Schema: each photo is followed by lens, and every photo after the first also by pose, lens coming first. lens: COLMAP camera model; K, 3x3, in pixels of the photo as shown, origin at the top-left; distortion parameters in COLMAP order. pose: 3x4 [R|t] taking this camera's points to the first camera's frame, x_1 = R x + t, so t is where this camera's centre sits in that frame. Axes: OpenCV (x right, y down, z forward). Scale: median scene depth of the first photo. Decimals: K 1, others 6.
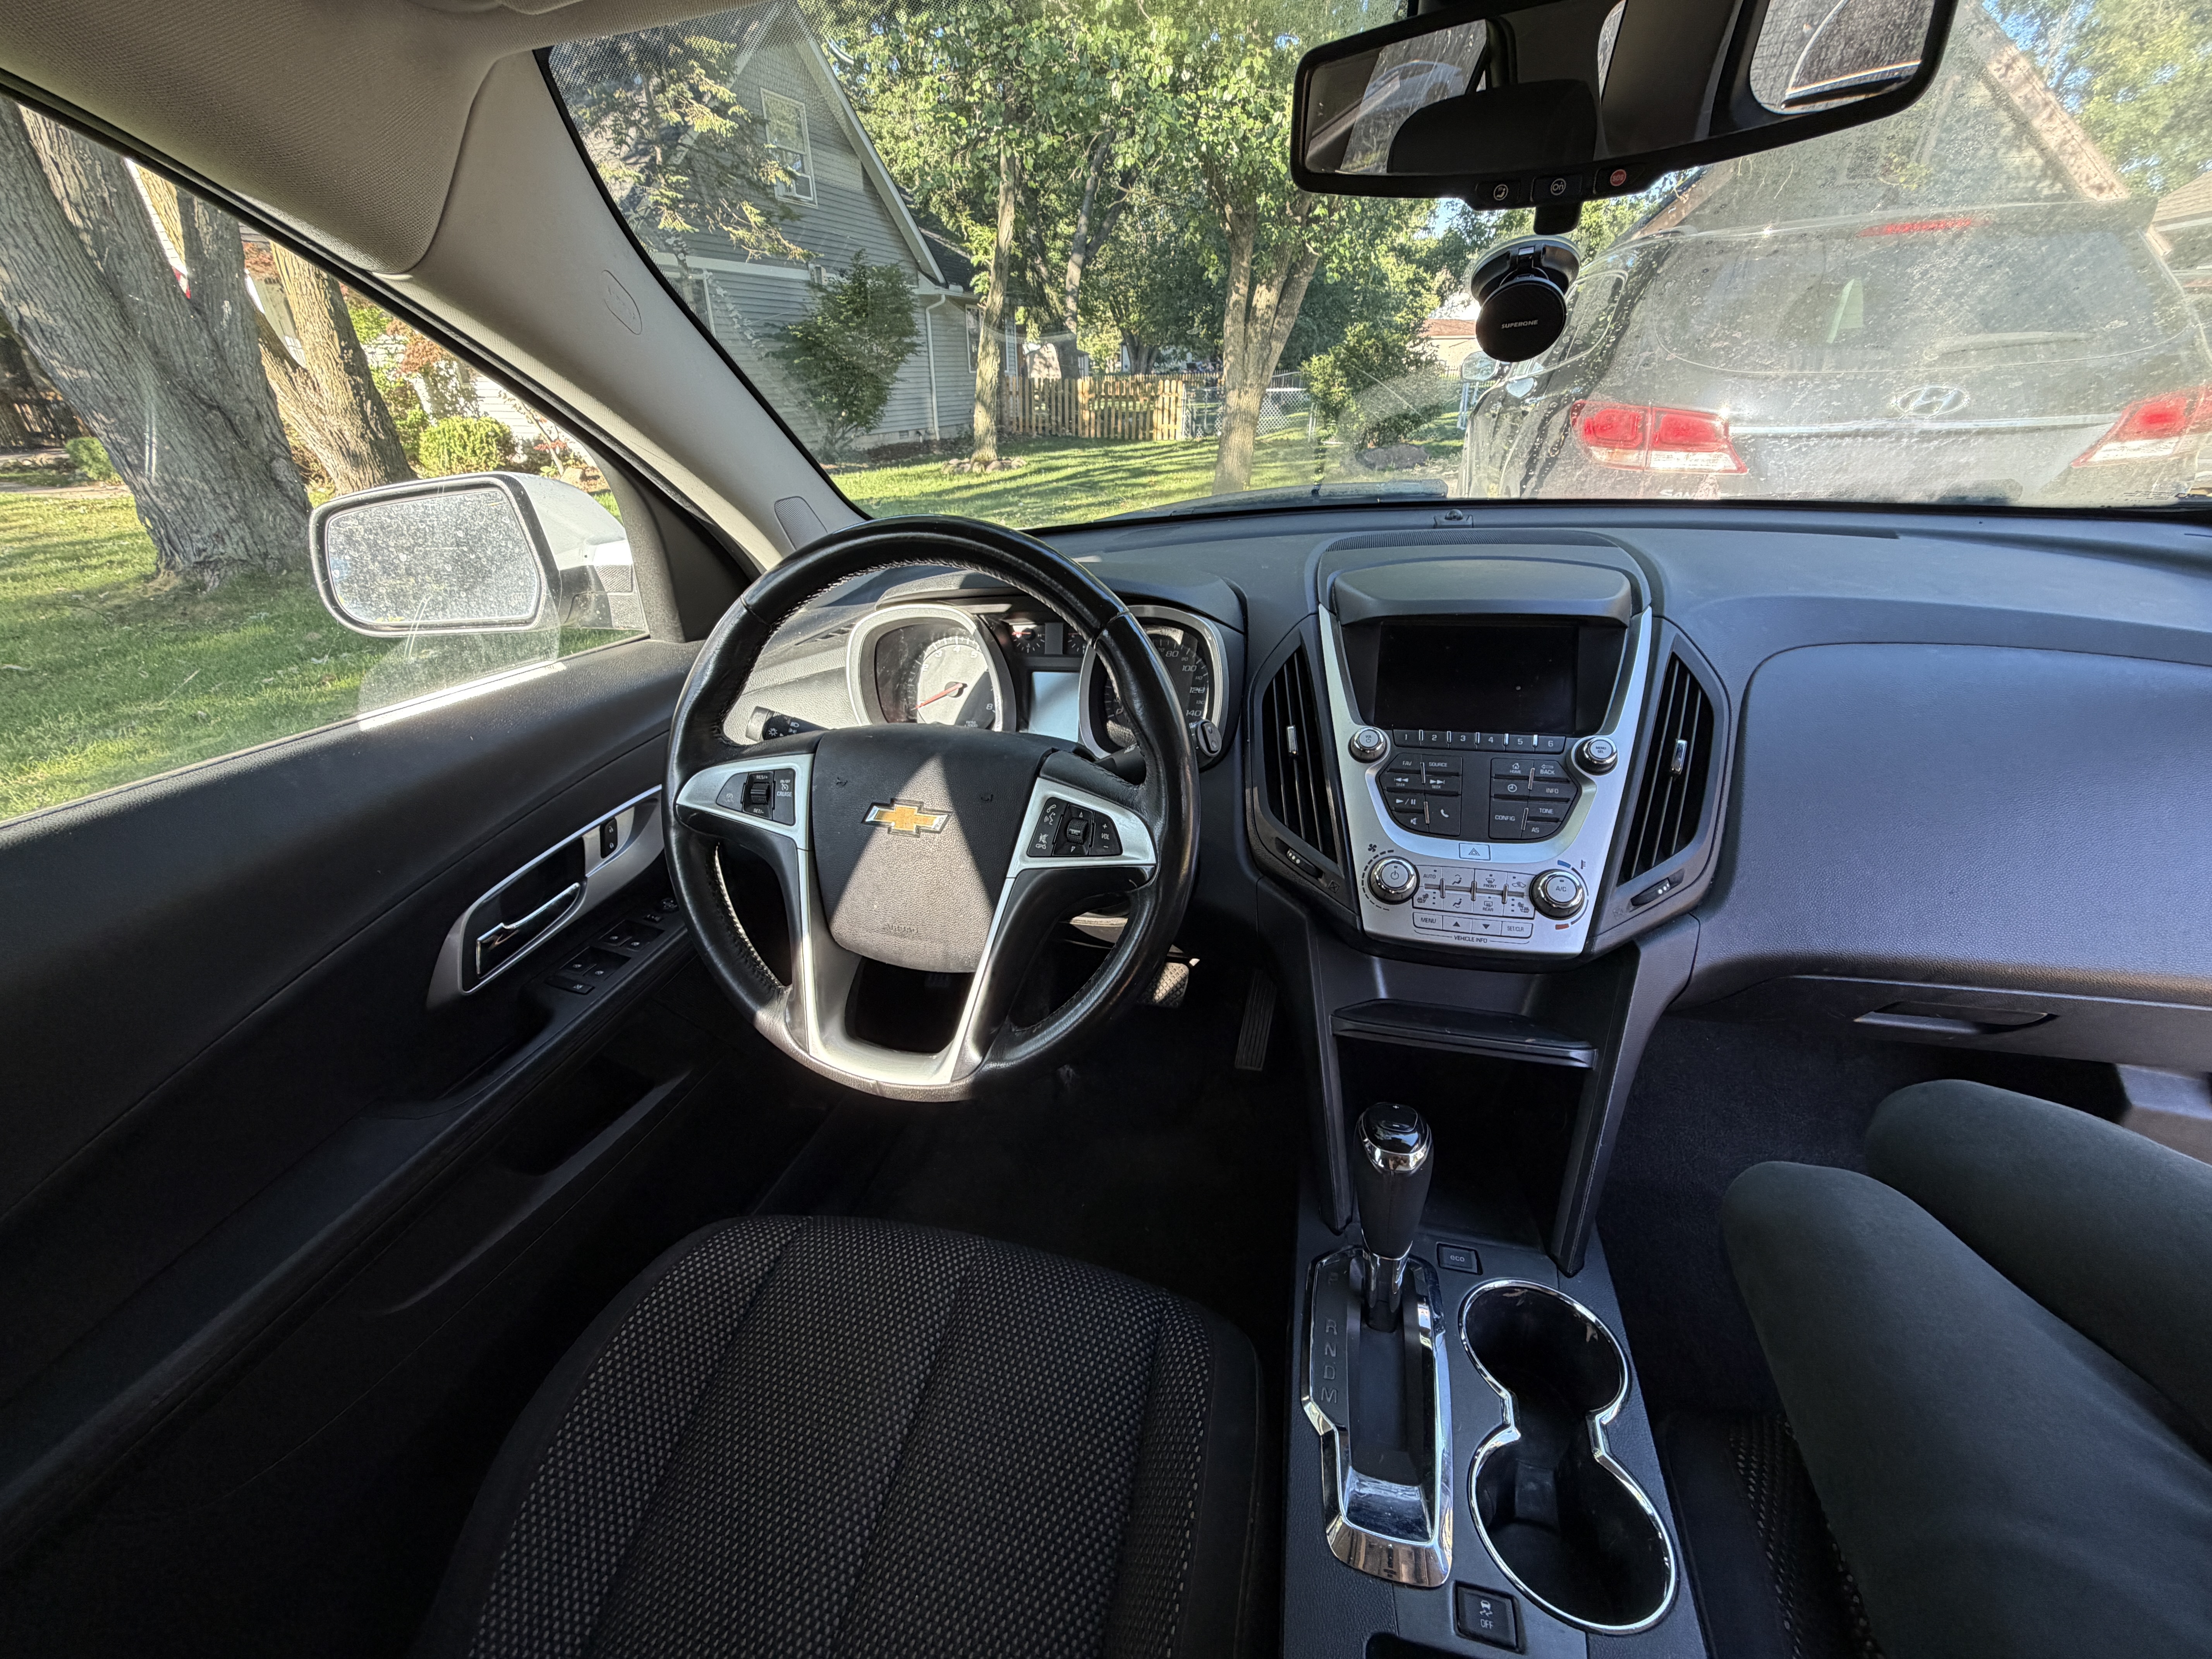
lens RADIAL K [[873.8, 0, 1106.0], [0, 873.8, 829.5], [0, 0, 1]] dist [0.000411, -0.000259]
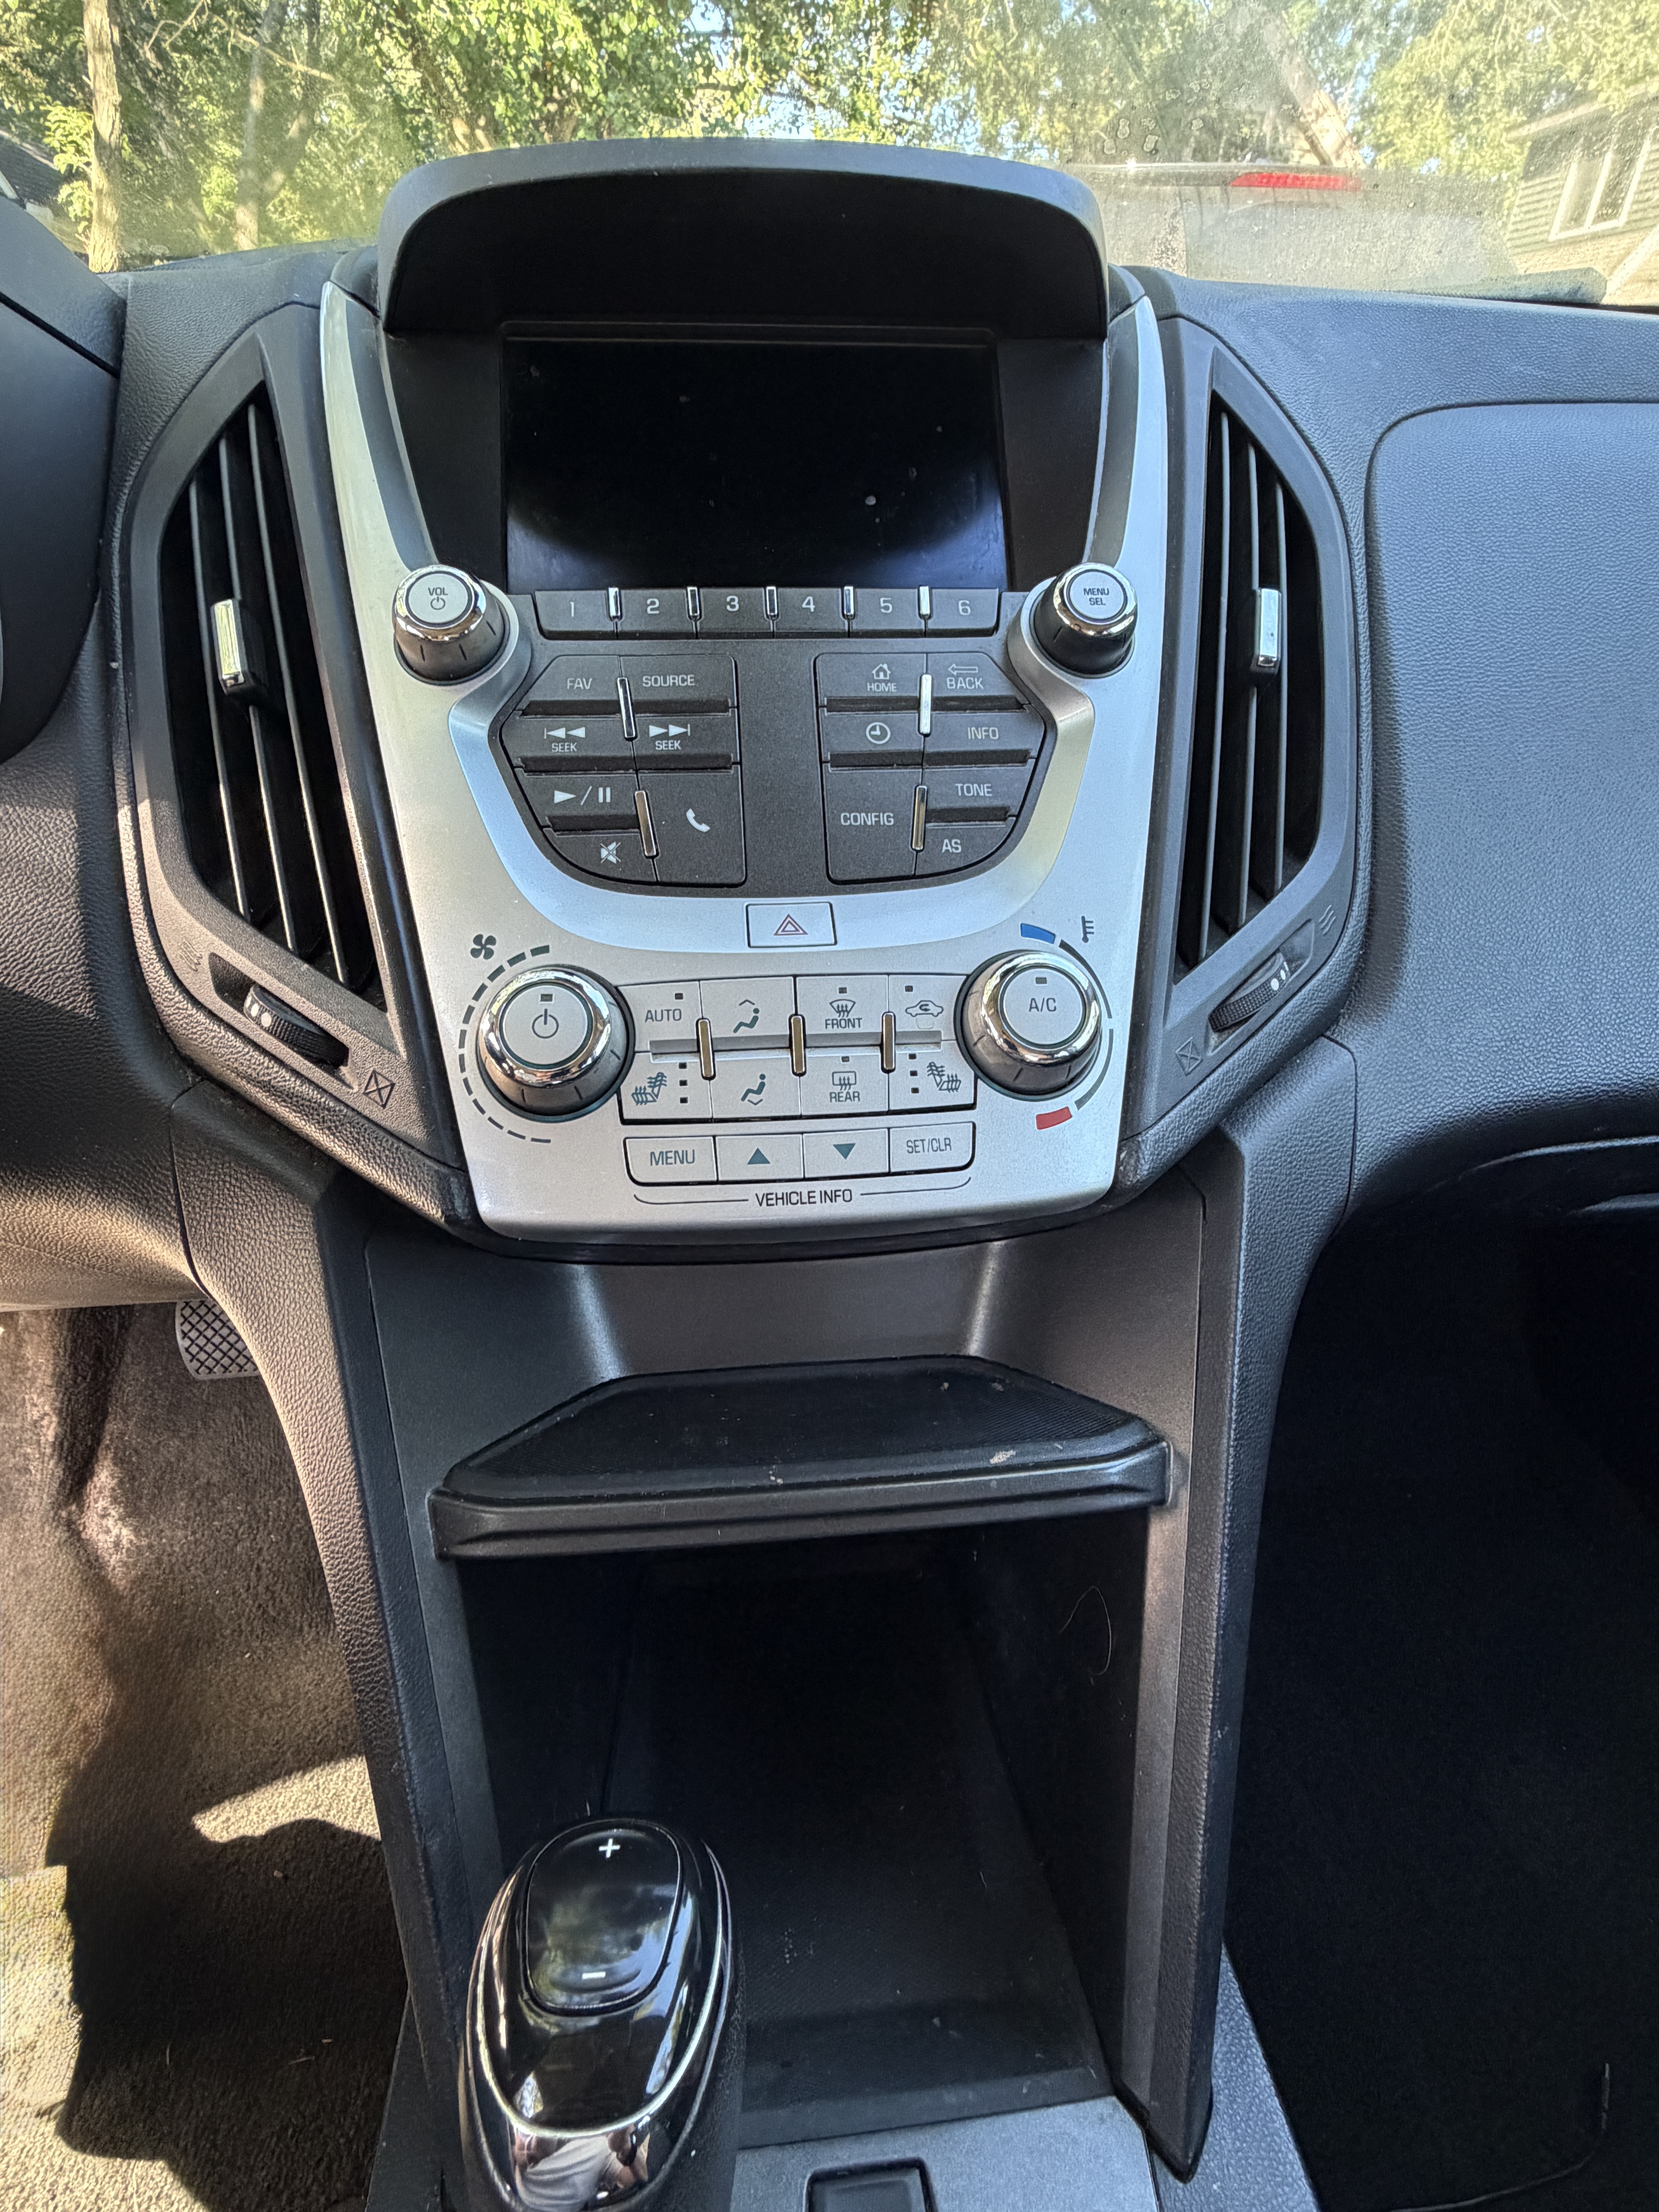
lens RADIAL K [[1126.1, 0, 829.5], [0, 1126.1, 1106.0], [0, 0, 1]] dist [-0.002646, 0.000071]
pose [[0.932862, -0.143771, 0.330302, 0.283382], [0.114286, 0.987656, 0.107123, 0.048125], [-0.341625, -0.062182, 0.937777, 0.590353]]
